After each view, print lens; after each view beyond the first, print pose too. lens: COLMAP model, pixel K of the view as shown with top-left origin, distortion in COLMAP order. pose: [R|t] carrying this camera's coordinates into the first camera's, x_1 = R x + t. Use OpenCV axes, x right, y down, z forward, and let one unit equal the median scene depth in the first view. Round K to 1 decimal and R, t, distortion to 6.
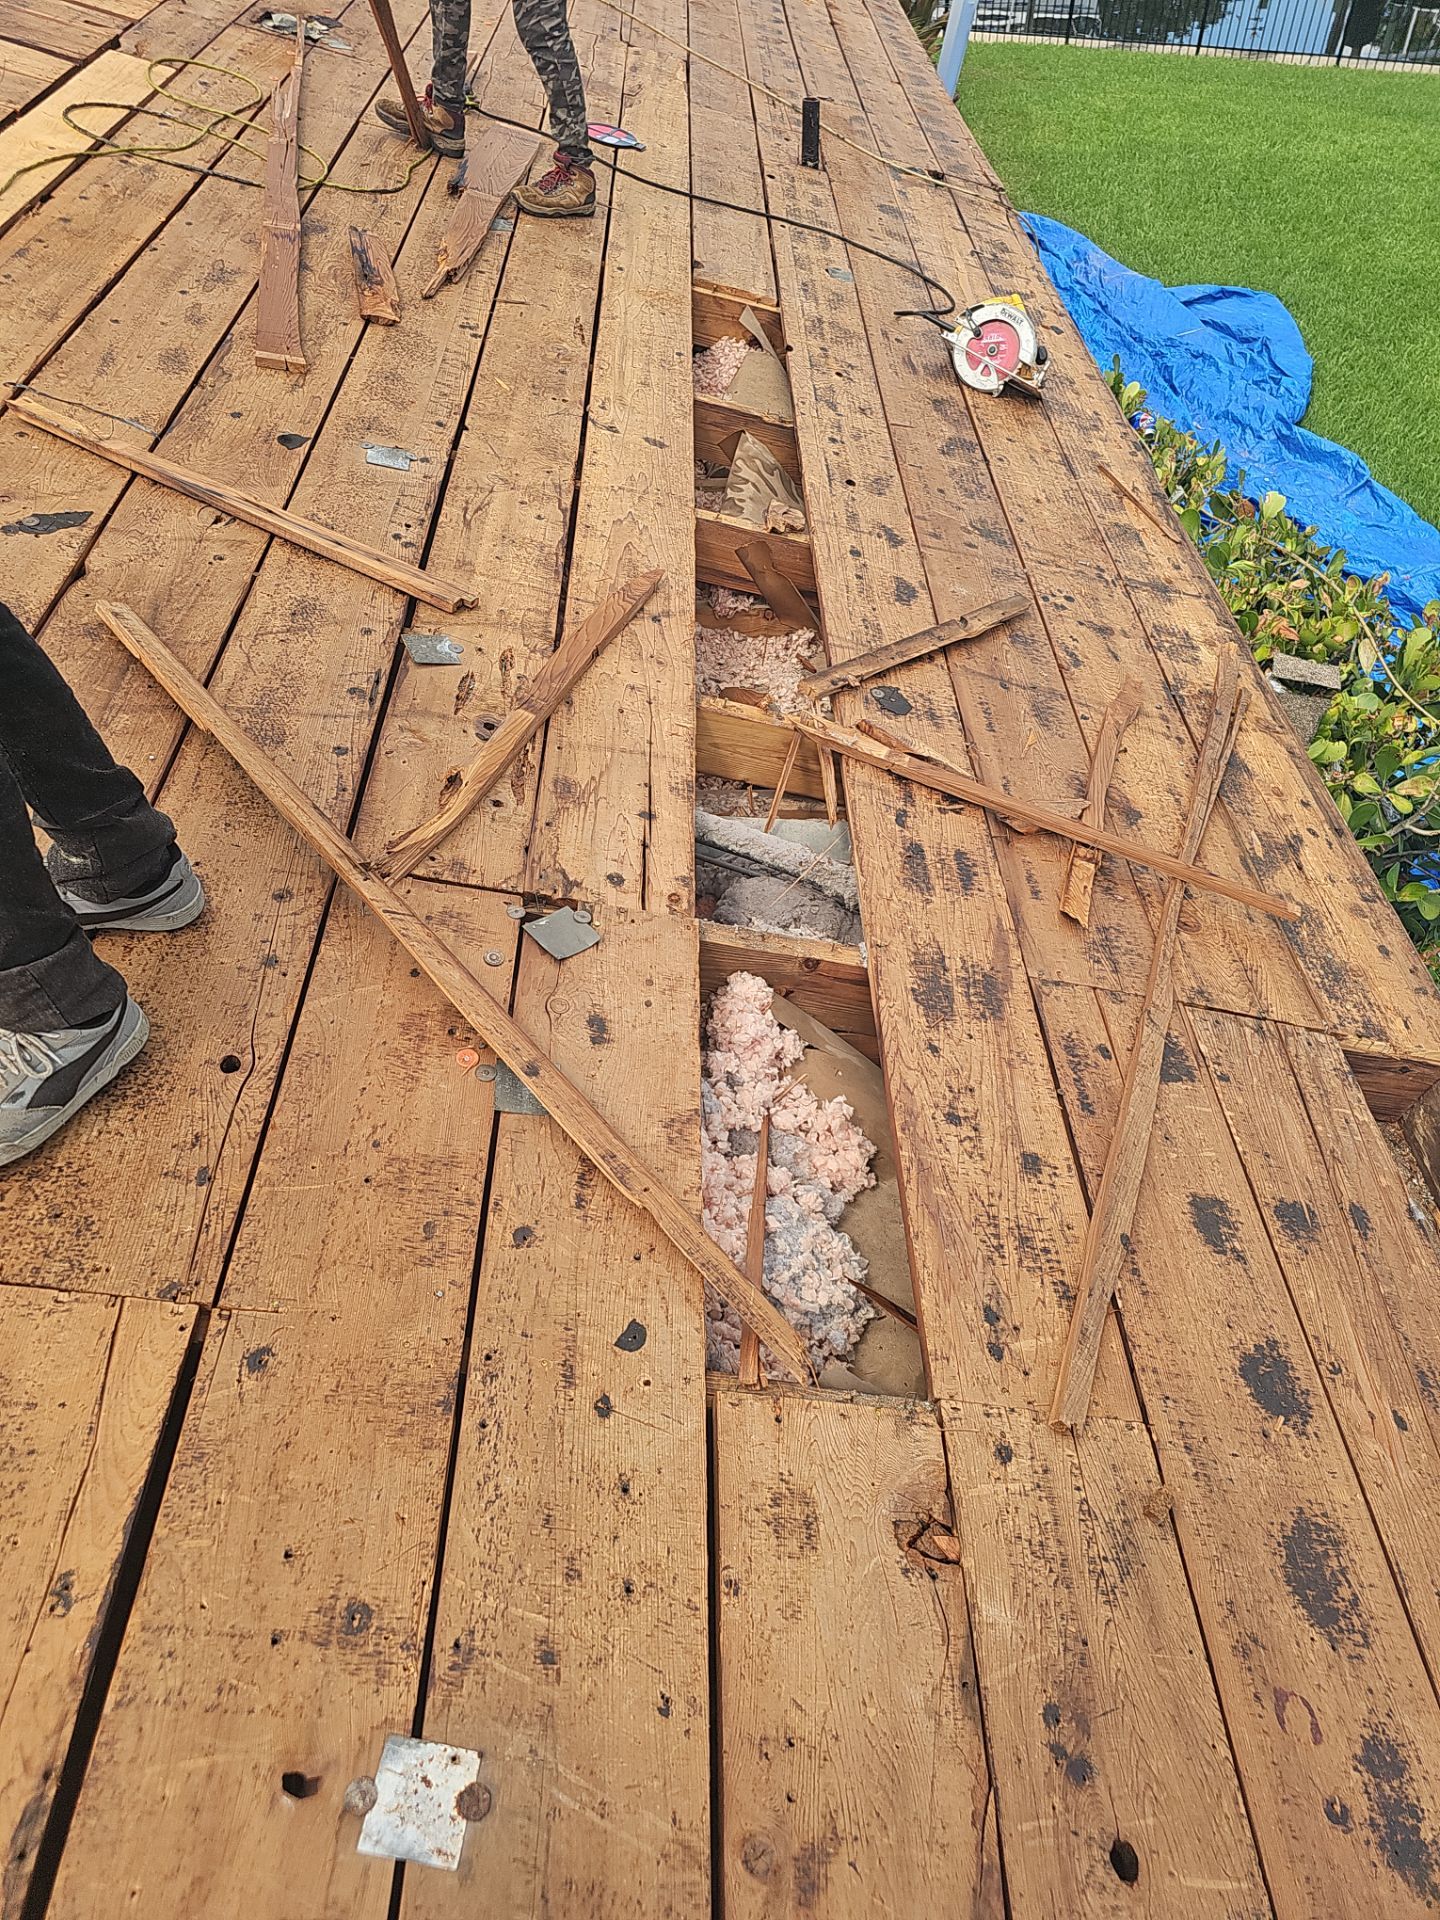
lens RADIAL K [[929.6, 0, 770.3], [0, 929.6, 1183.5], [0, 0, 1]] dist [0.029212, -0.011077]
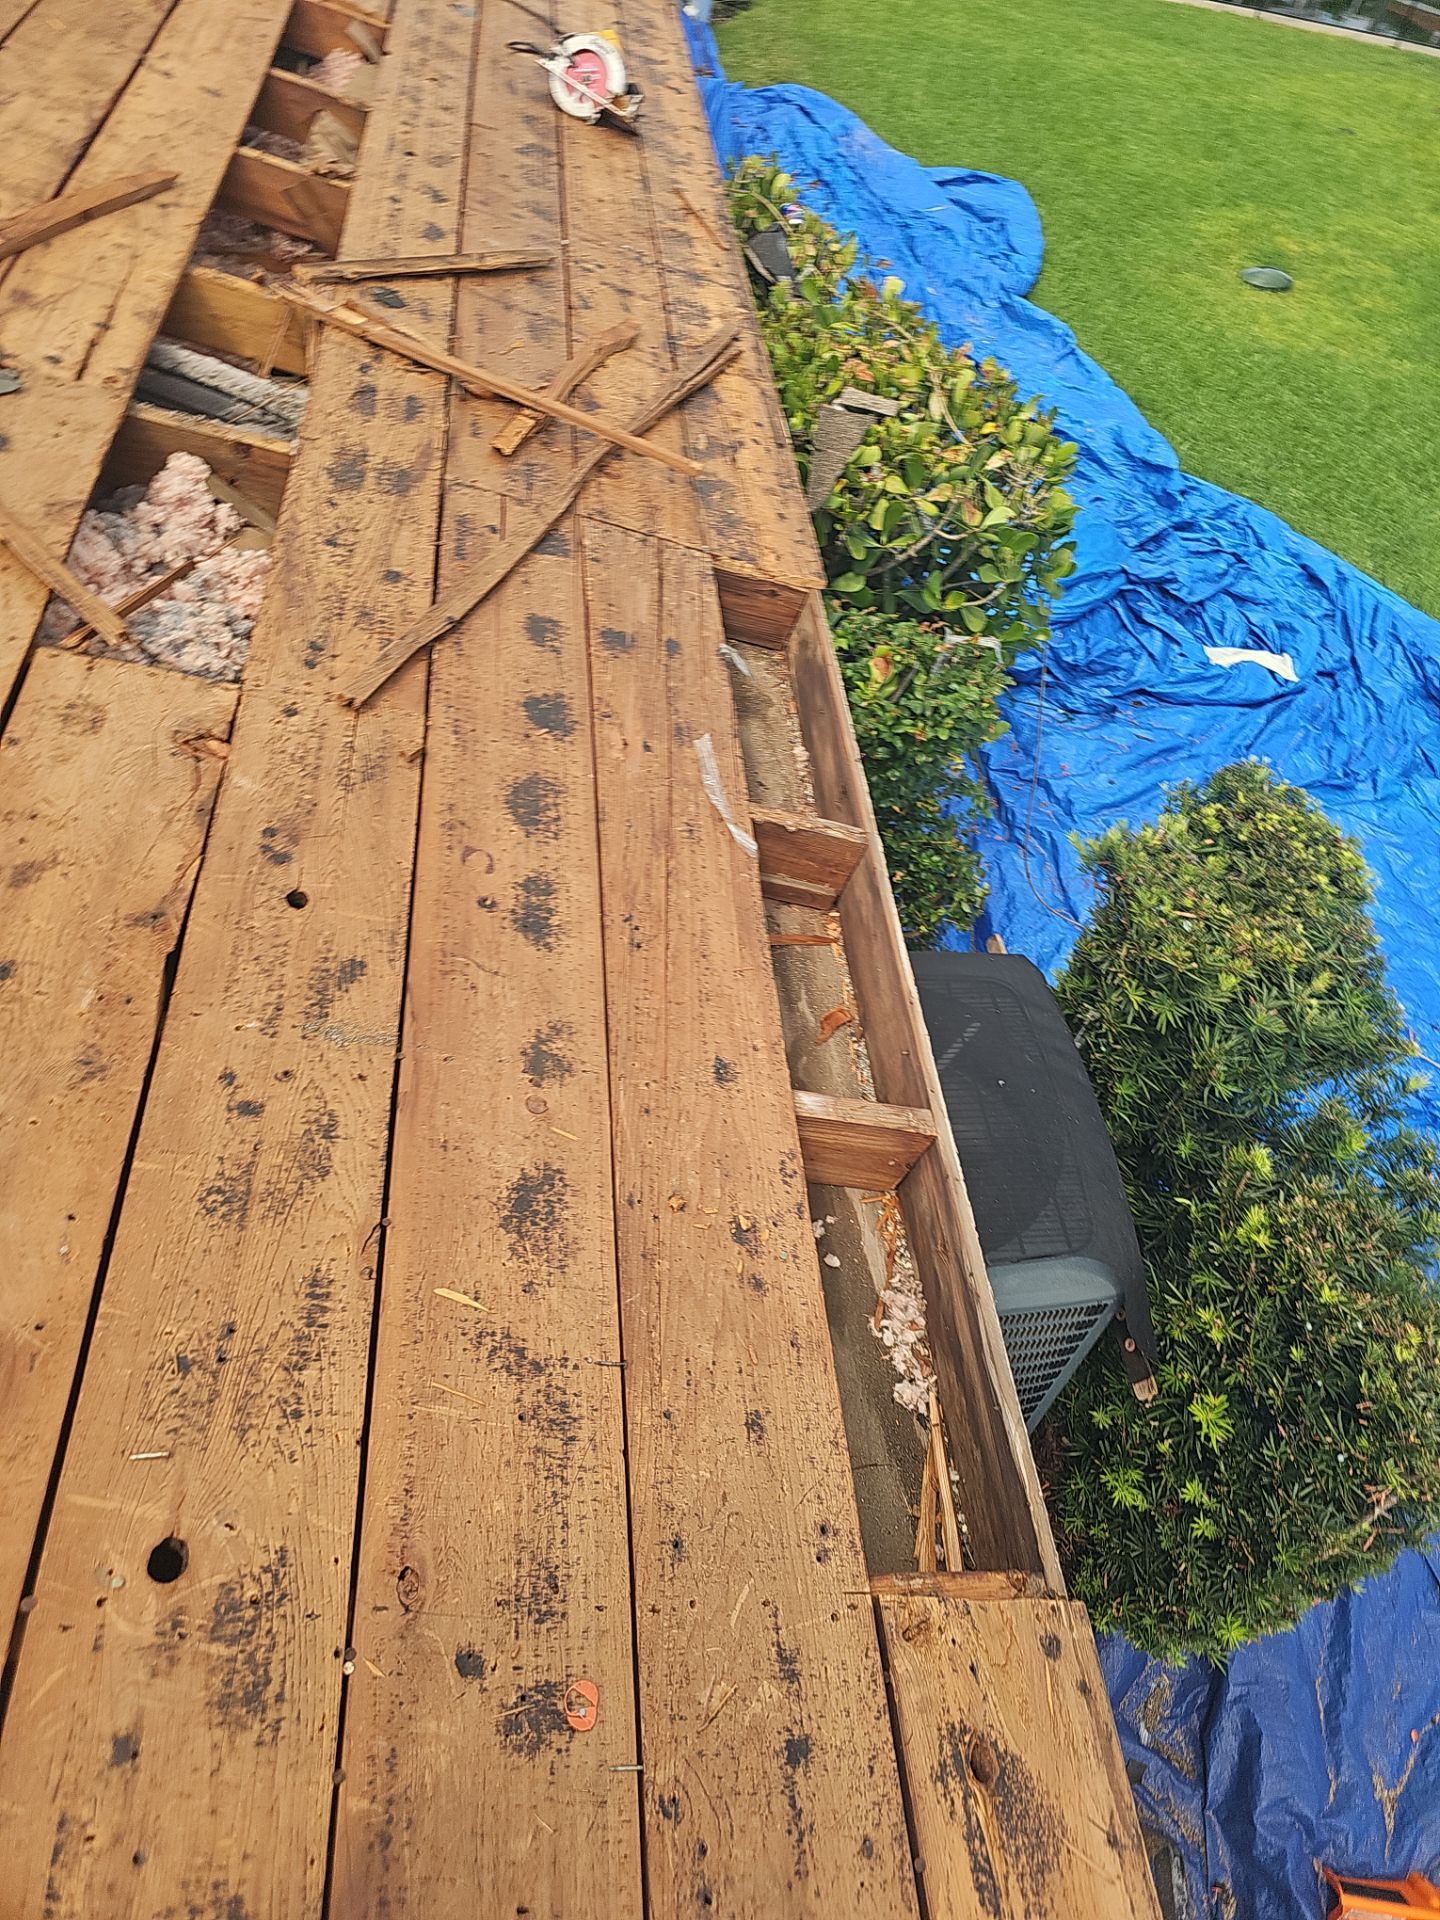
lens RADIAL K [[929.6, 0, 770.3], [0, 929.6, 1183.5], [0, 0, 1]] dist [0.029212, -0.011077]
pose [[0.991957, -0.032779, 0.122258, 0.348761], [0.027598, 0.998658, 0.043835, 0.431910], [-0.123530, -0.040108, 0.991530, -0.190928]]
